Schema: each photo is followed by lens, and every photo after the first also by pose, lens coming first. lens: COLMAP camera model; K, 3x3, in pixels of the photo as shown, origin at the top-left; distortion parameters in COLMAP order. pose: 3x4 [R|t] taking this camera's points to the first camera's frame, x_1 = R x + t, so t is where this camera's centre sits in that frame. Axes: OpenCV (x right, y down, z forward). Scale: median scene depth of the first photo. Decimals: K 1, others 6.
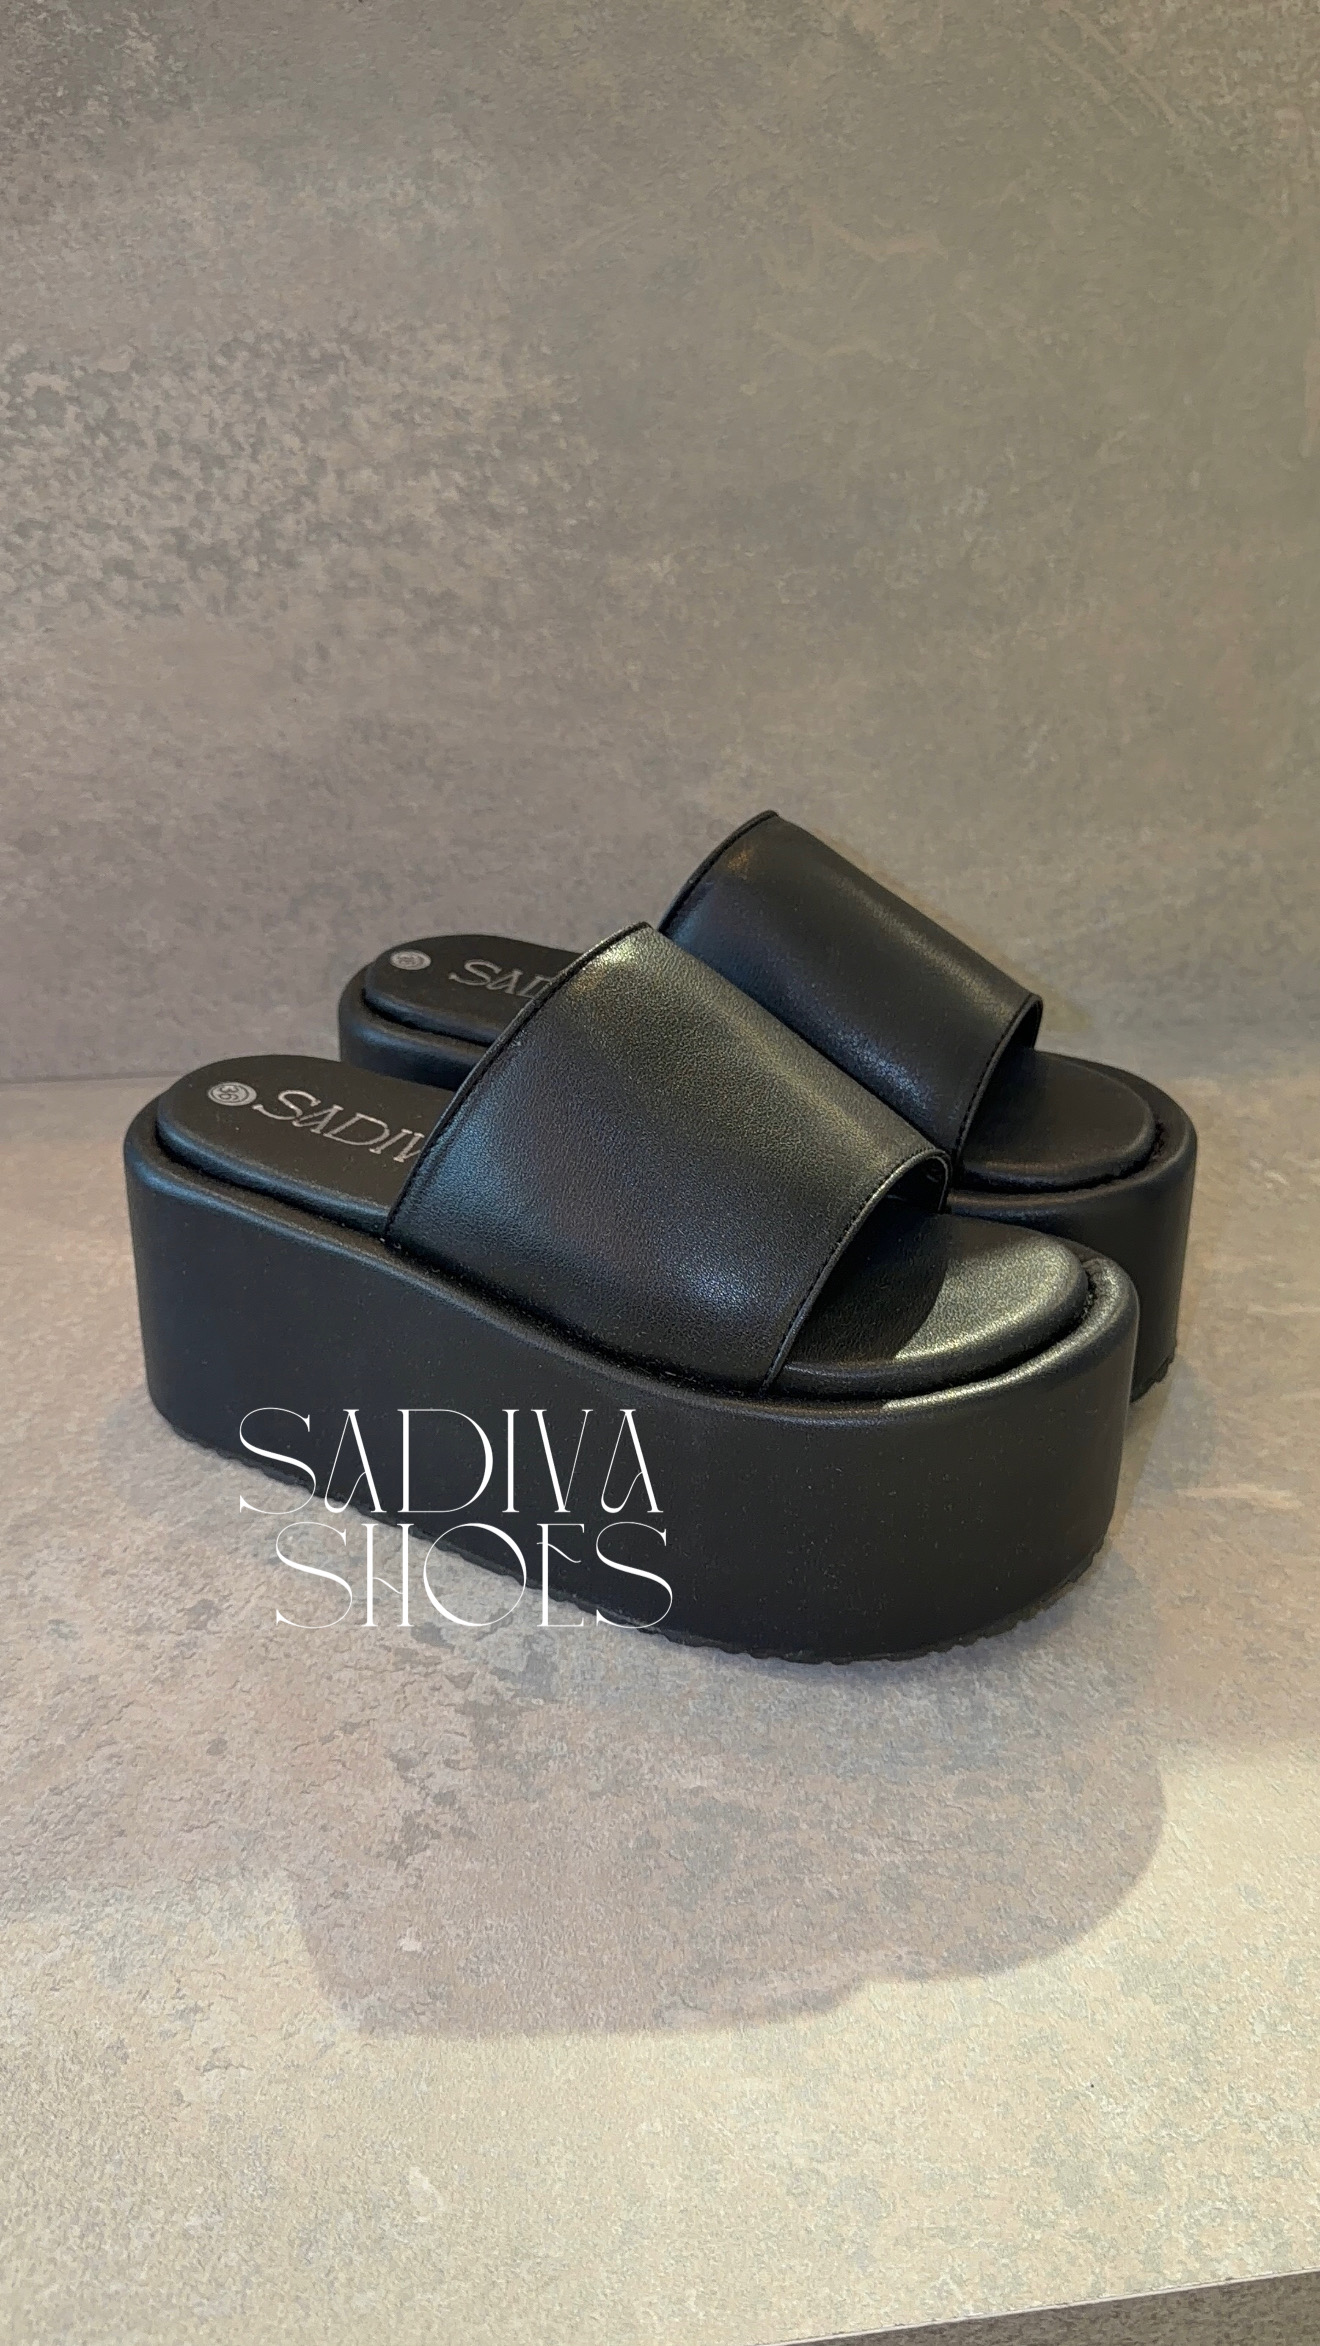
lens RADIAL K [[1974.5, 0, 640.1], [0, 1974.5, 1186.0], [0, 0, 1]] dist [0.187340, -0.489019]
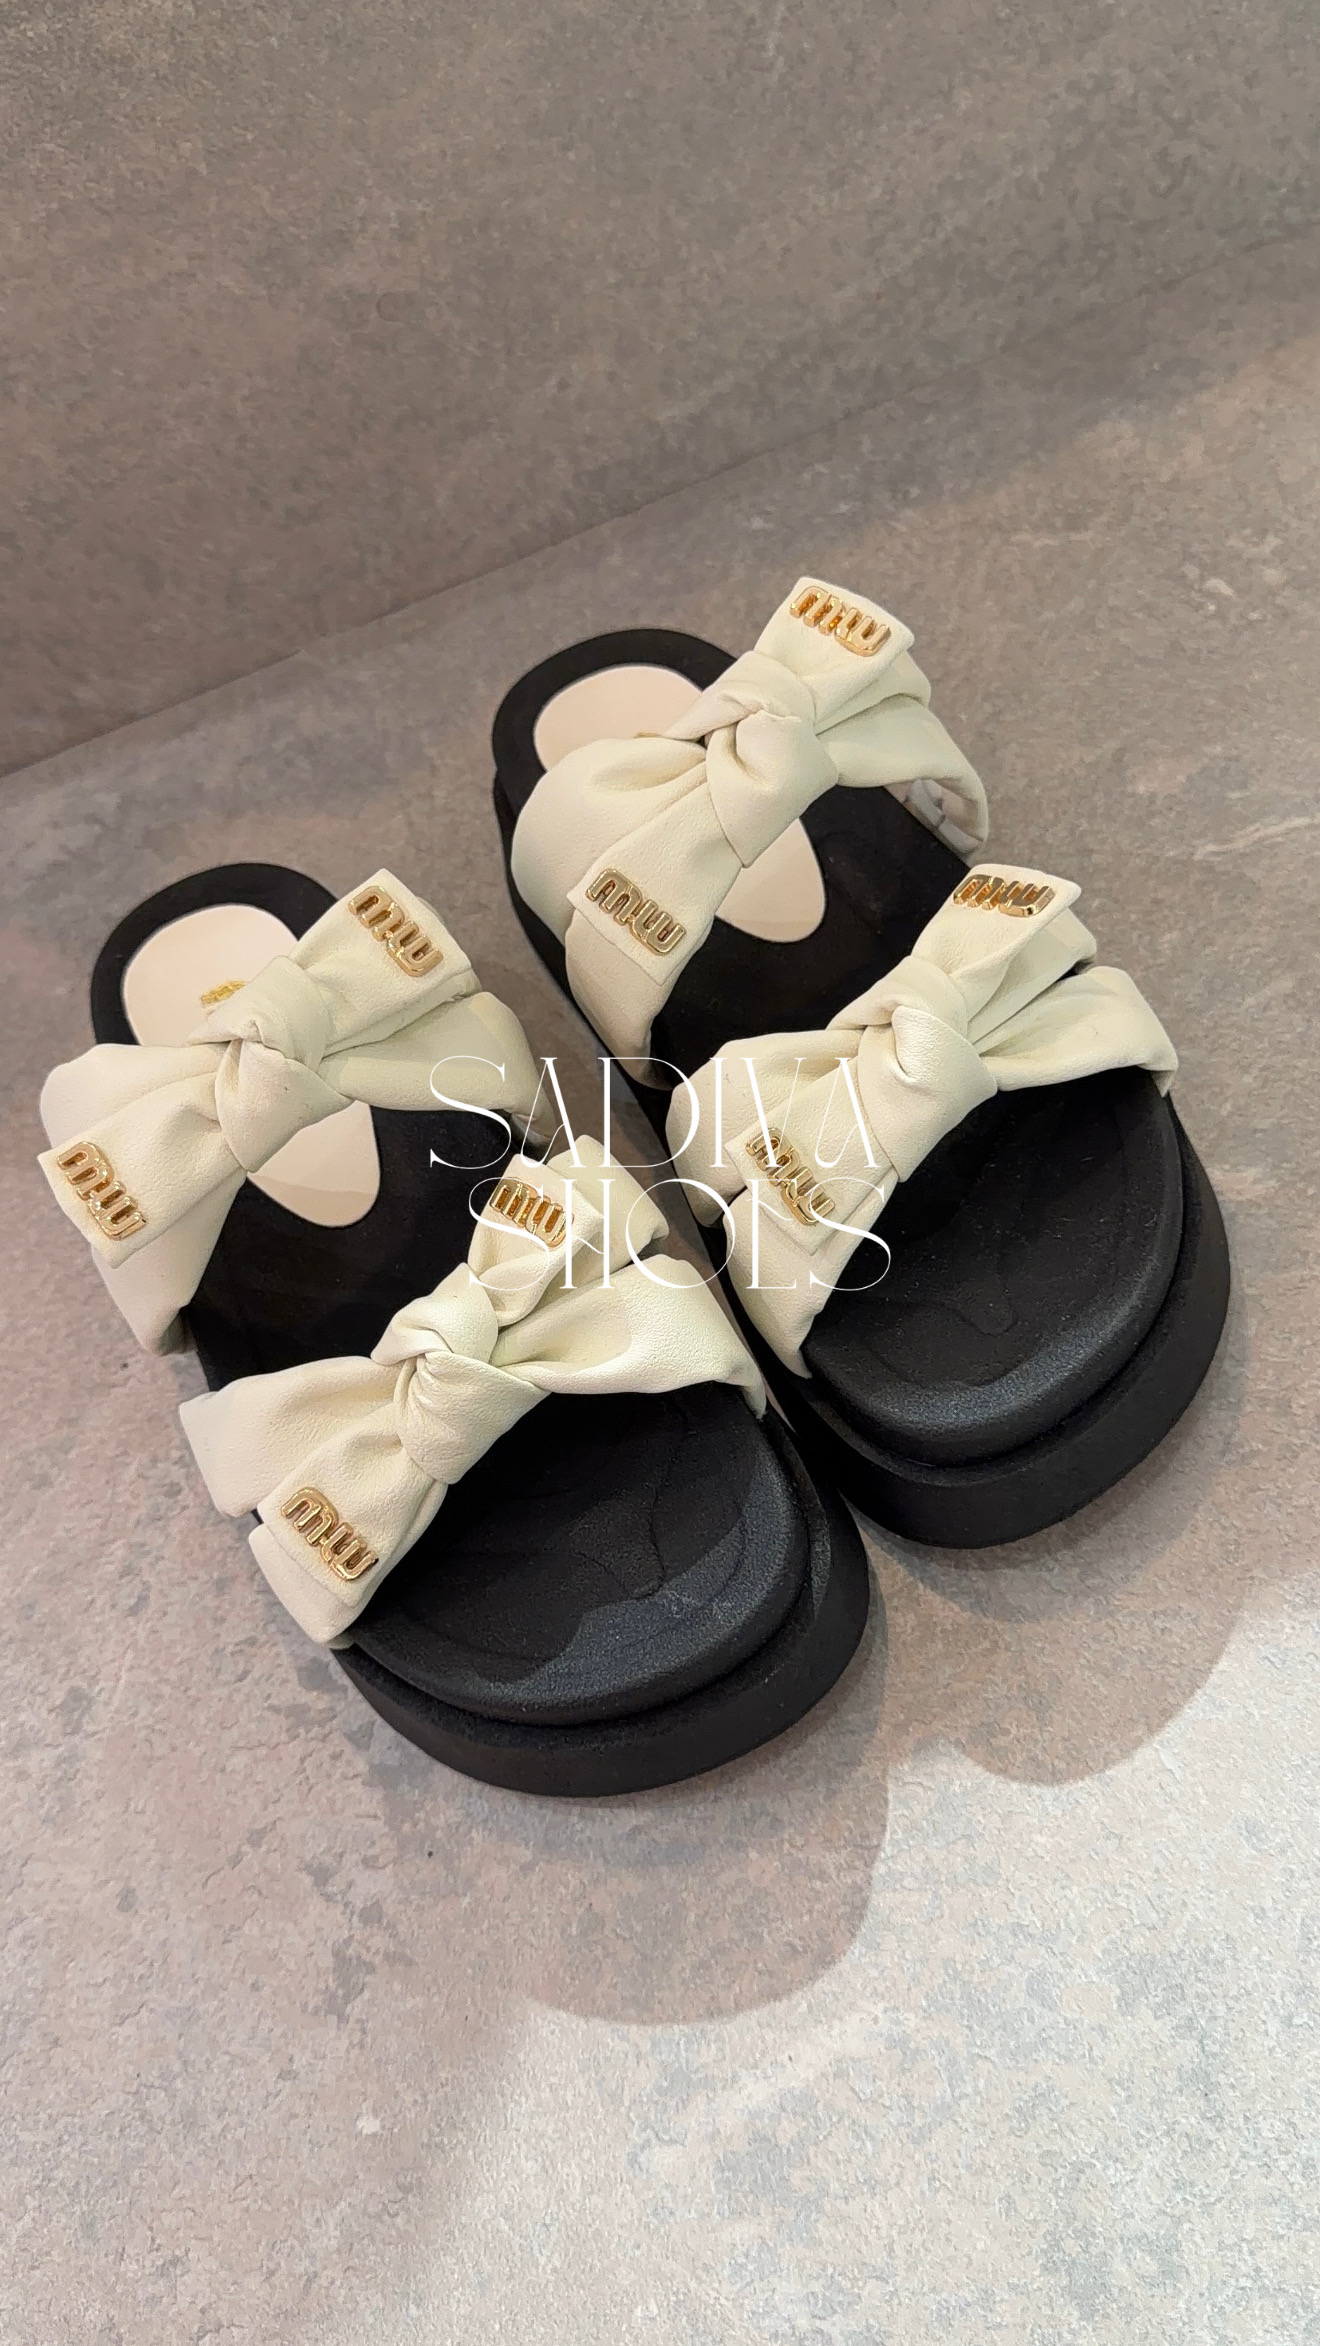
lens RADIAL K [[2090.8, 0, 649.3], [0, 2090.8, 1184.8], [0, 0, 1]] dist [0.108320, -0.269525]
pose [[0.952974, -0.277543, -0.121697, 0.148338], [0.302851, 0.857572, 0.415754, -0.217261], [-0.011025, -0.433059, 0.901298, 0.176436]]
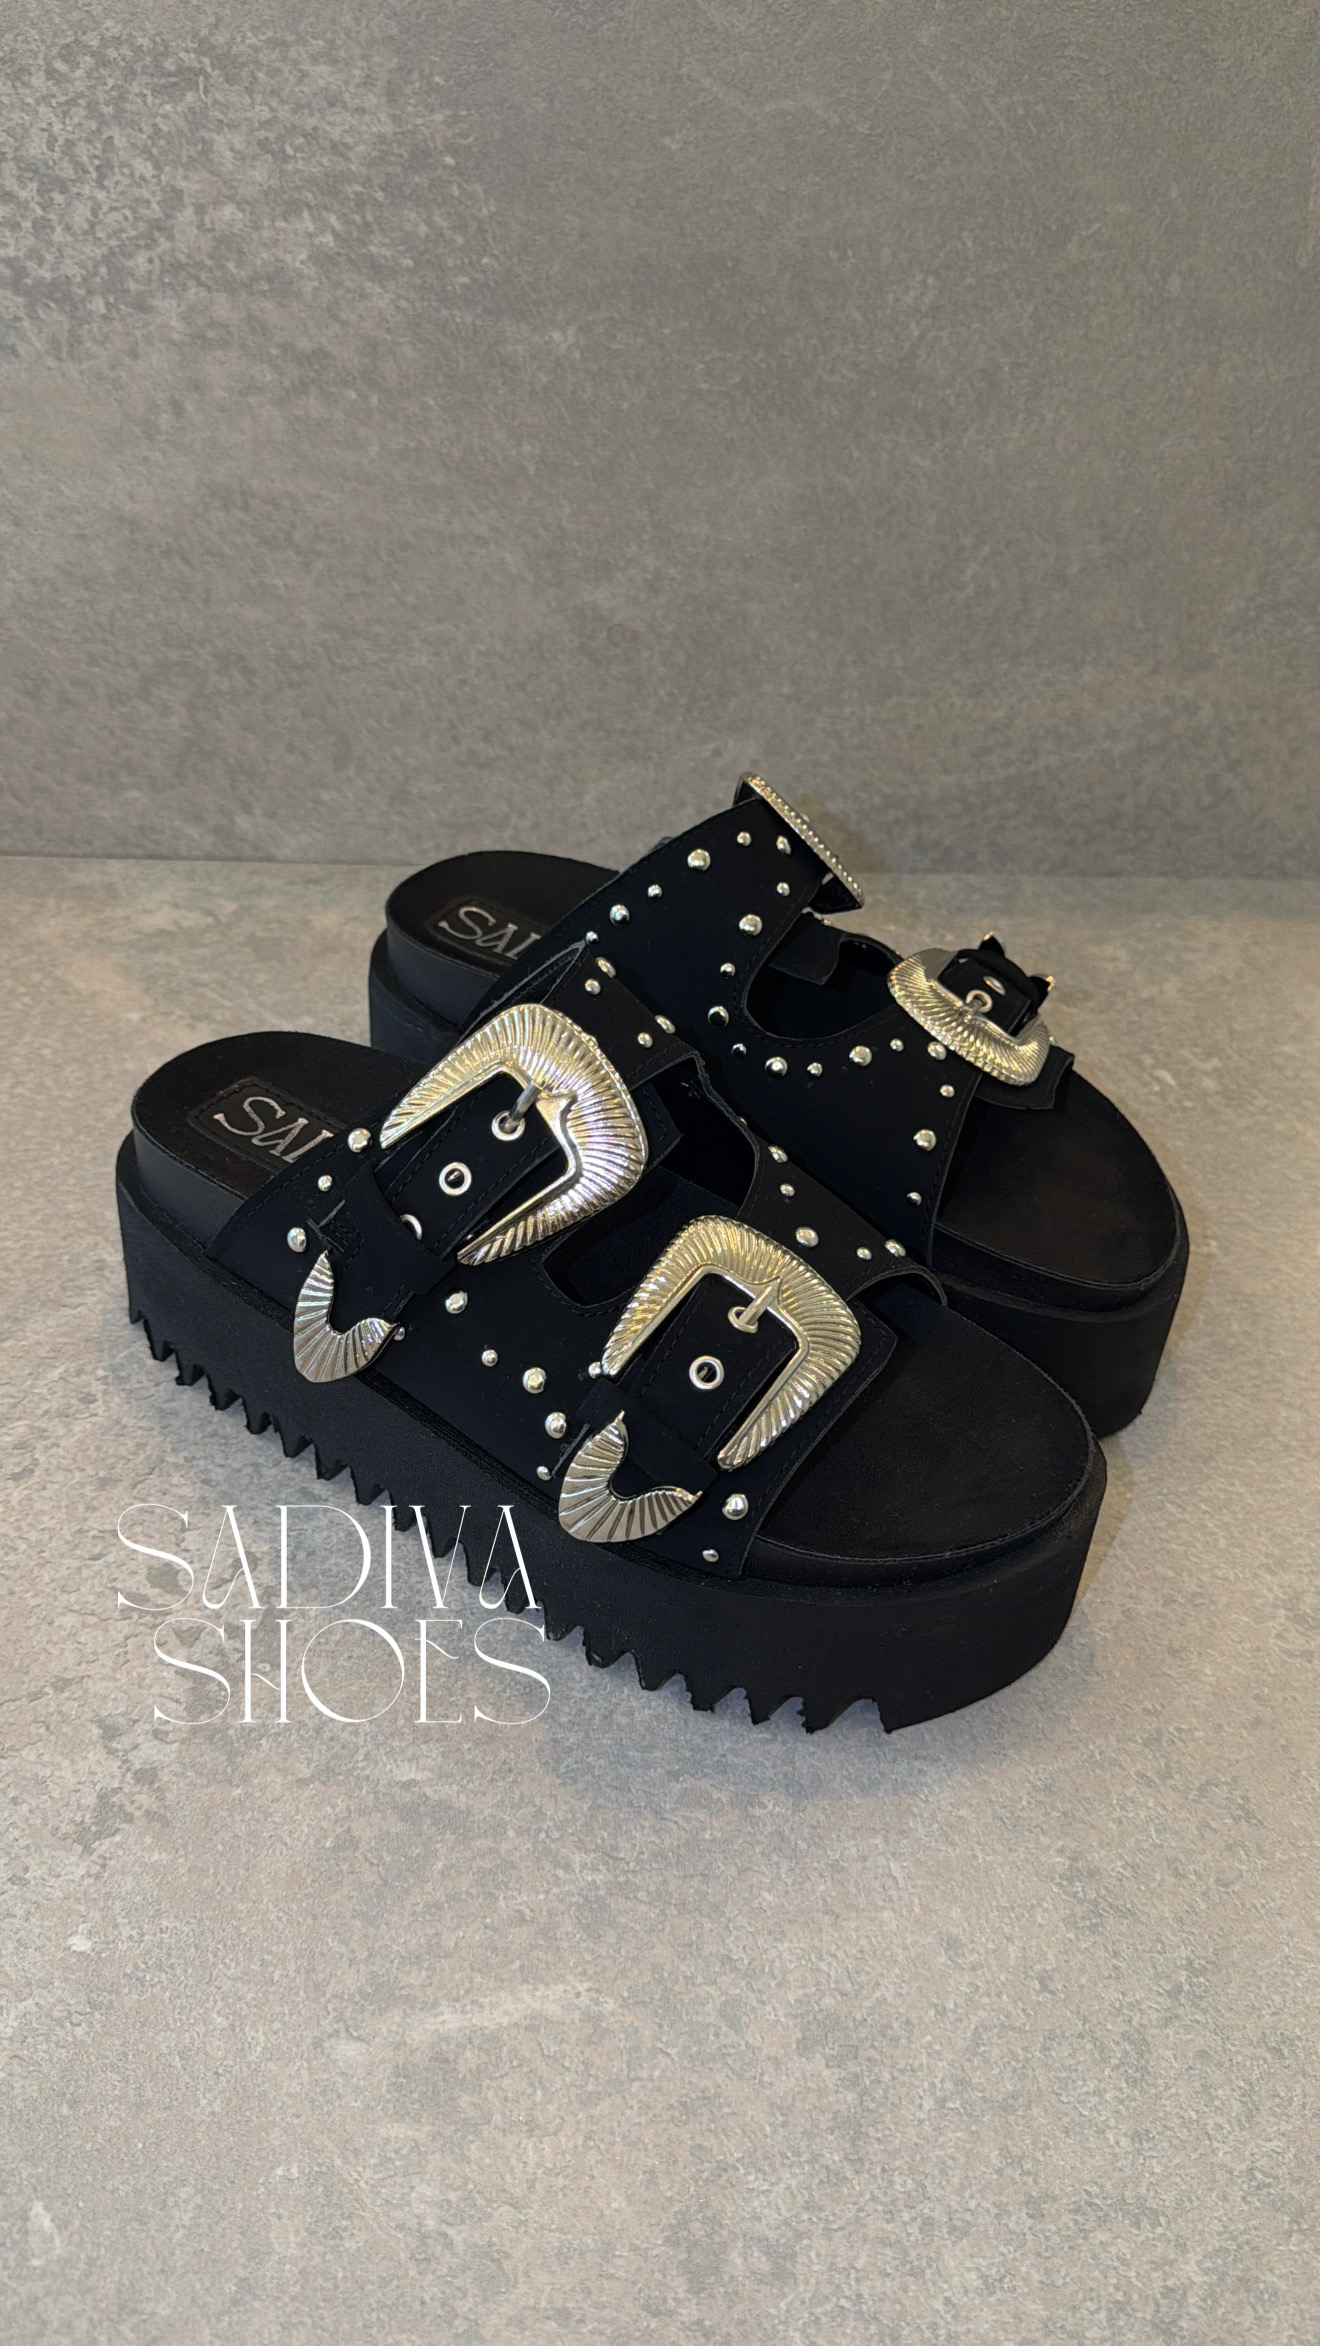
lens RADIAL K [[1989.5, 0, 664.2], [0, 1989.5, 1176.5], [0, 0, 1]] dist [0.128142, -0.316518]
pose [[0.996819, 0.078593, 0.013218, 0.074266], [-0.079695, 0.981898, 0.171826, -0.105199], [0.000525, -0.172333, 0.985039, 0.059459]]
